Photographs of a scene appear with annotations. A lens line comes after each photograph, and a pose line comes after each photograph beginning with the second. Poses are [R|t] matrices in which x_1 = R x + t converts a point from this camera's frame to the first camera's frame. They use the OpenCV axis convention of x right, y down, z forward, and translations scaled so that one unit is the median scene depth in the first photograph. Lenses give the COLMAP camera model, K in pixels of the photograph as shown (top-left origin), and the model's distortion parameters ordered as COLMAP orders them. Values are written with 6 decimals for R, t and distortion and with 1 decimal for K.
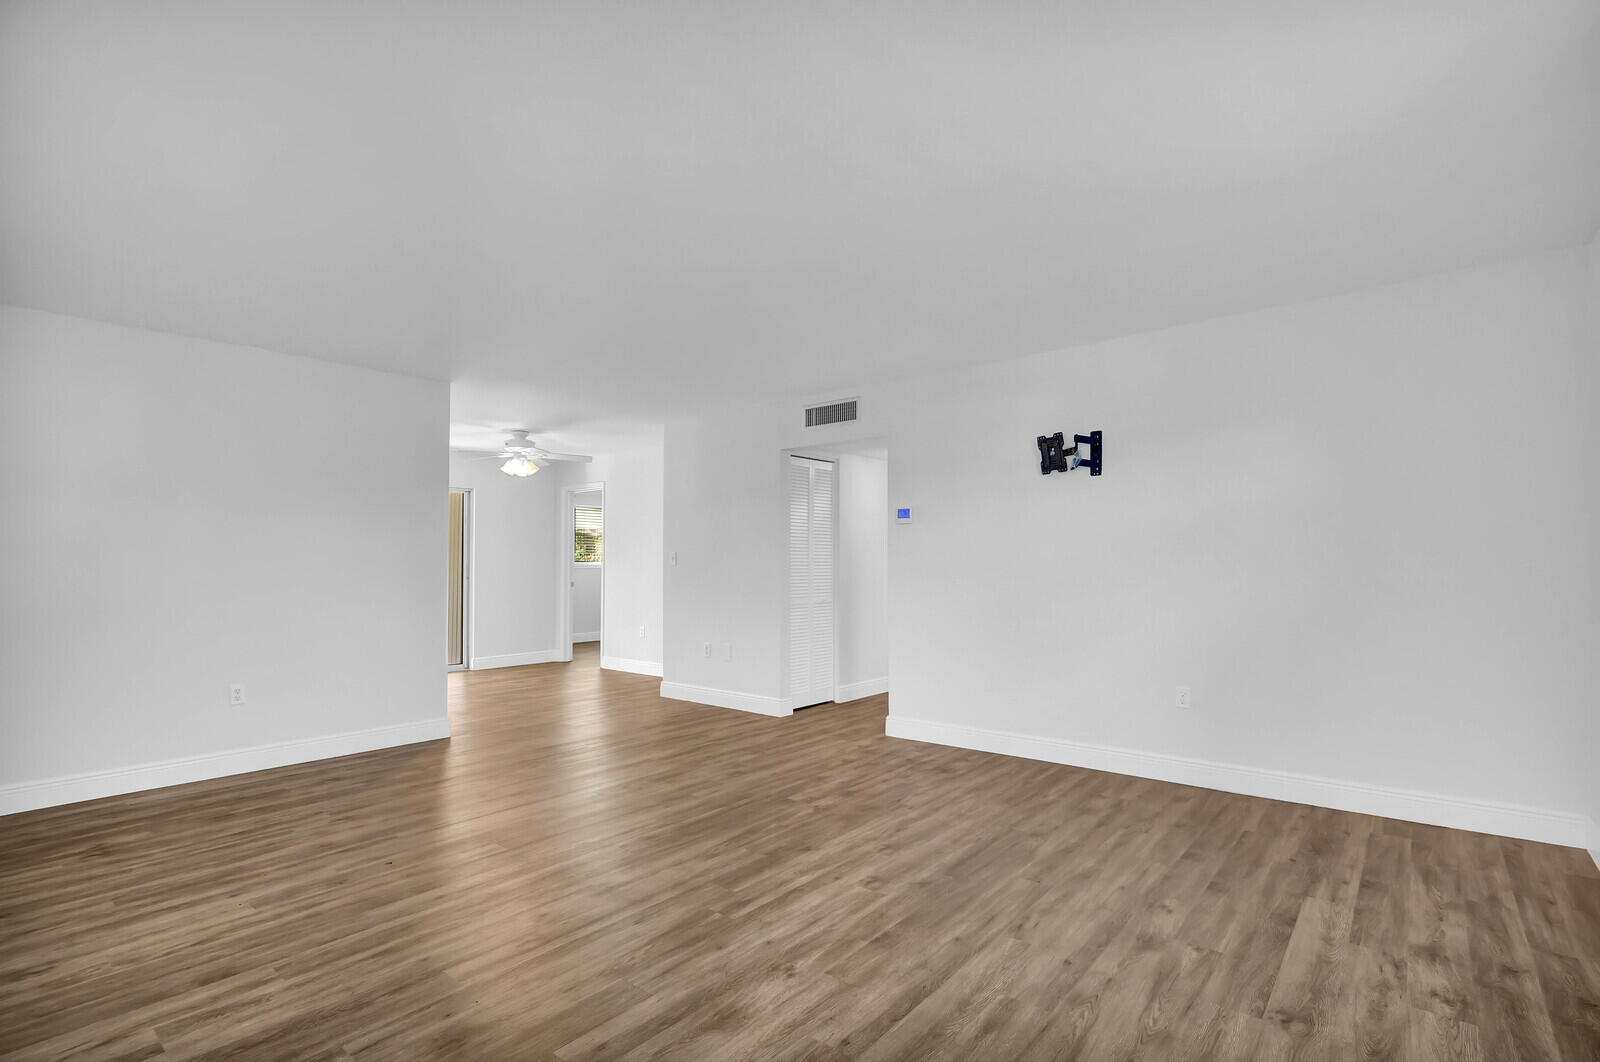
lens RADIAL K [[764.5, 0, 837.0], [0, 764.5, 568.0], [0, 0, 1]] dist [-0.020240, 0.002097]
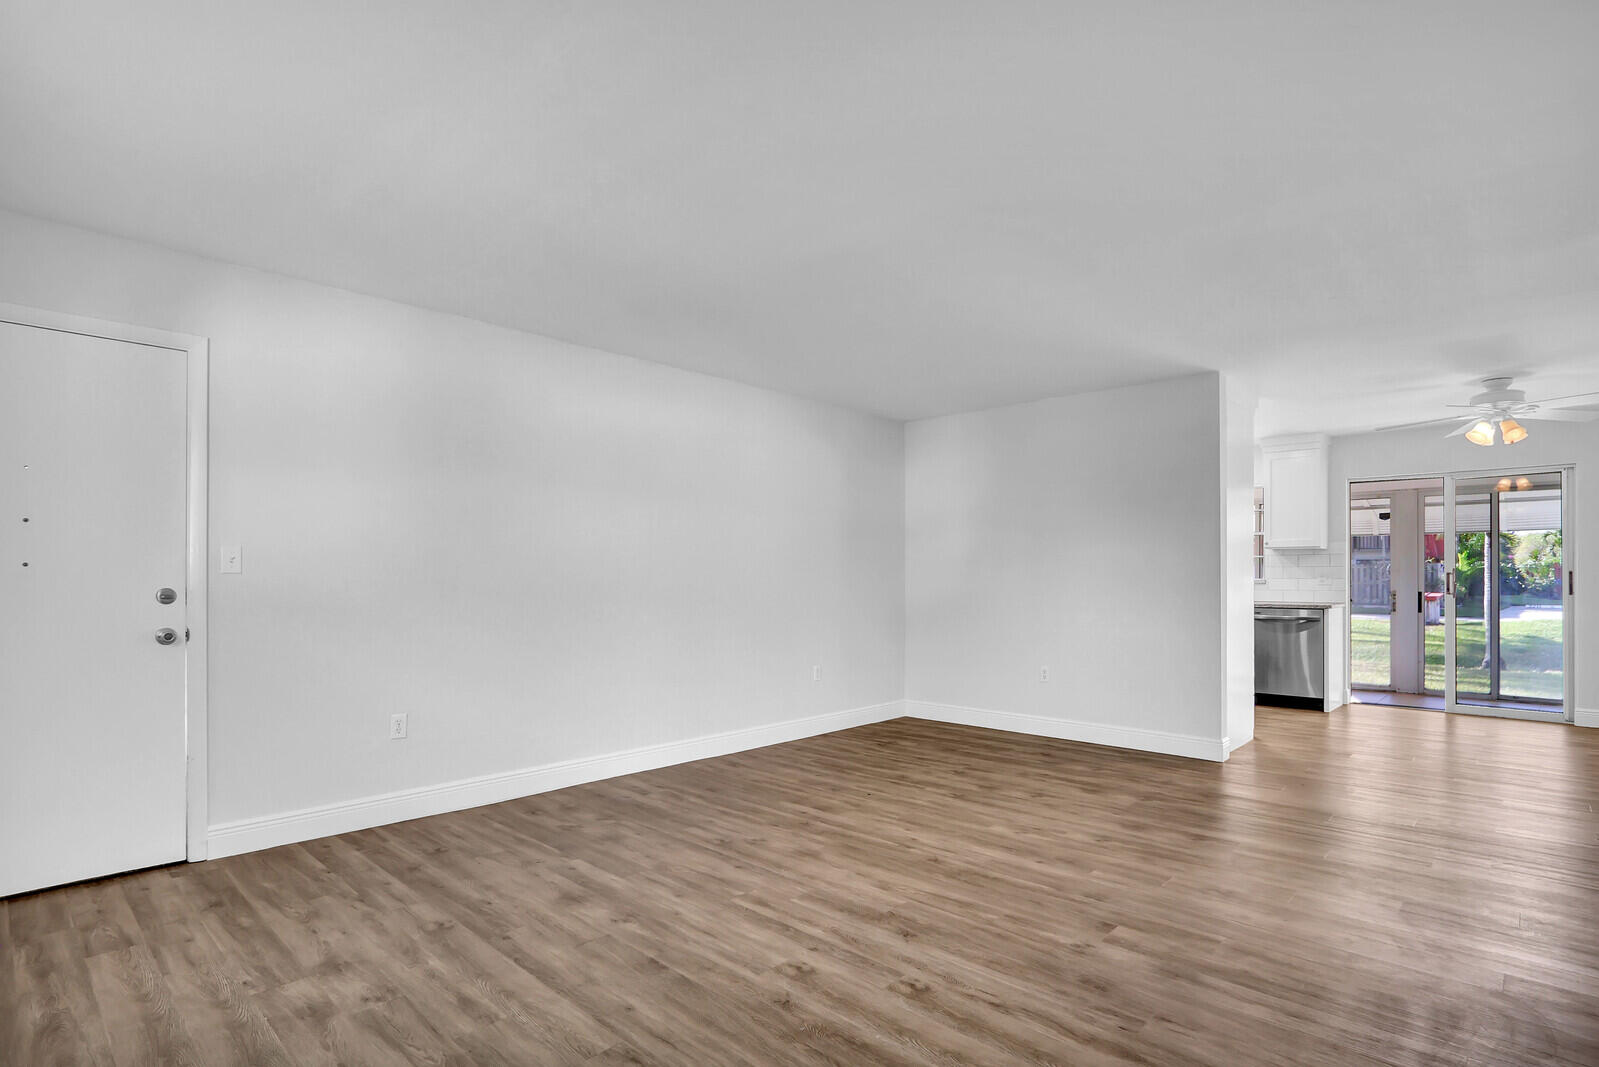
lens RADIAL K [[786.3, 0, 802.5], [0, 786.3, 571.2], [0, 0, 1]] dist [-0.019069, -0.000301]
pose [[-0.096823, -0.004649, -0.995291, 0.731853], [-0.003938, 0.999983, -0.004287, 0.000531], [0.995294, 0.003504, -0.096840, 0.921705]]
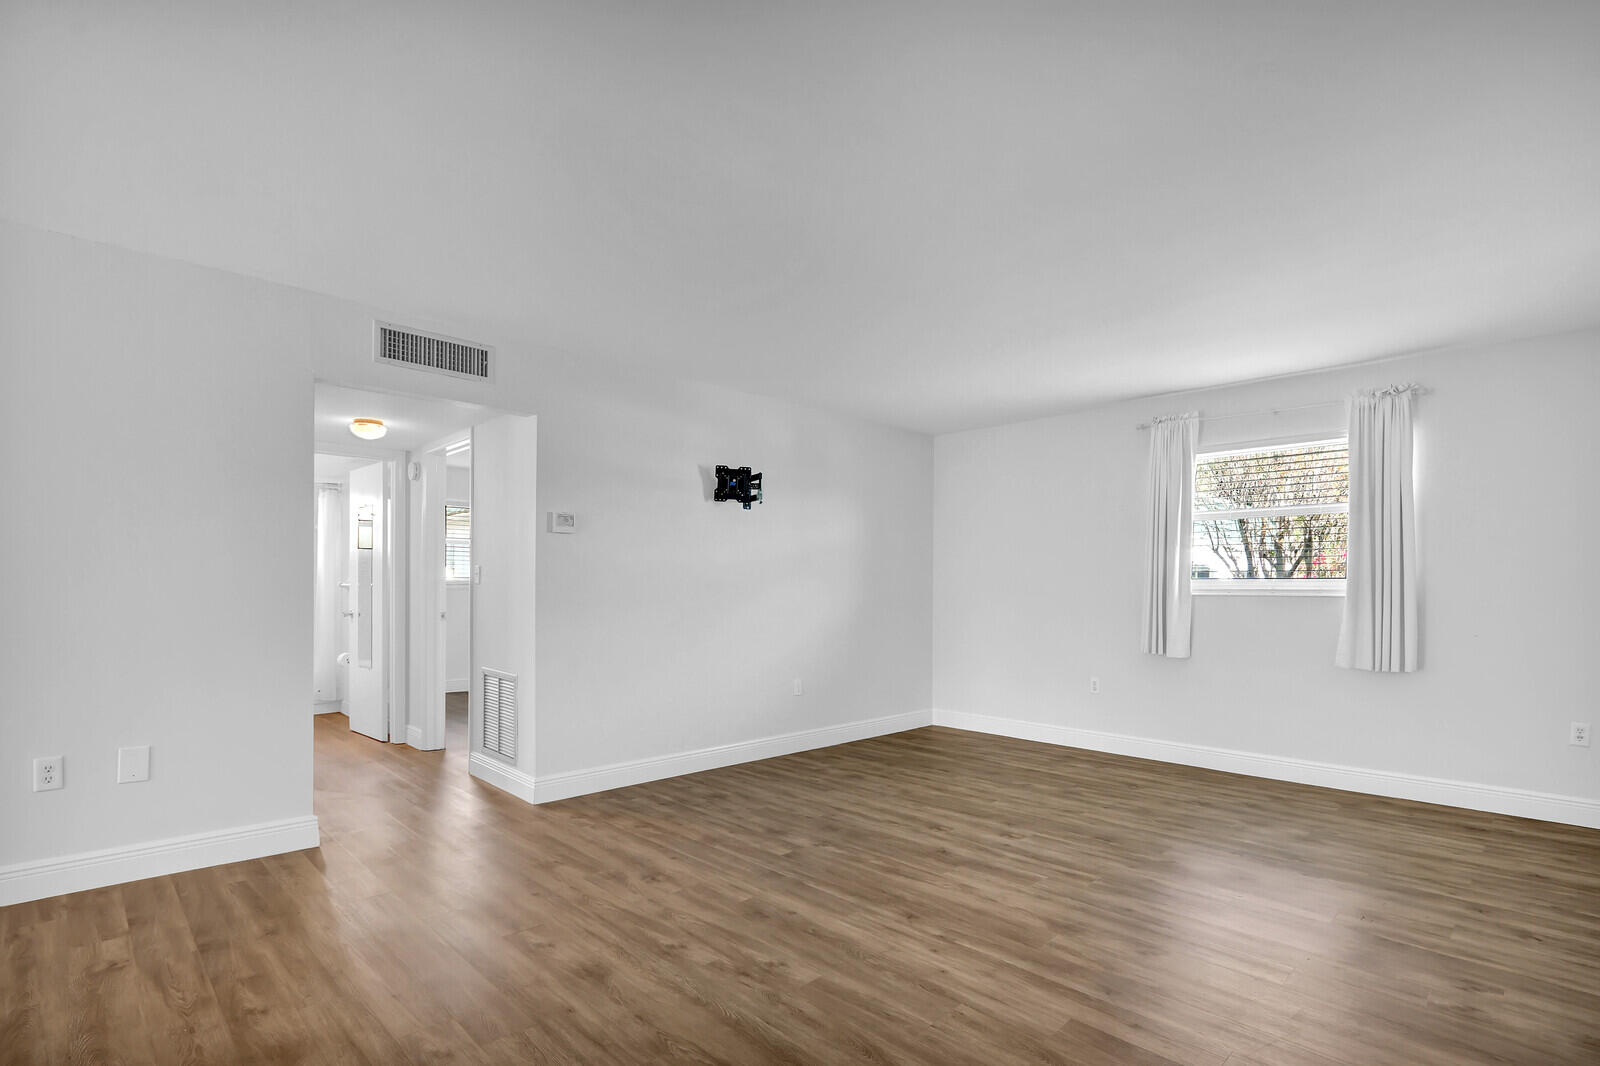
lens RADIAL K [[764.5, 0, 837.0], [0, 764.5, 570.0], [0, 0, 1]] dist [-0.020240, 0.002097]
pose [[0.097822, 0.026218, 0.994859, -1.065353], [-0.003797, 0.999655, -0.025971, 0.004461], [-0.995197, -0.001237, 0.097888, 0.991616]]
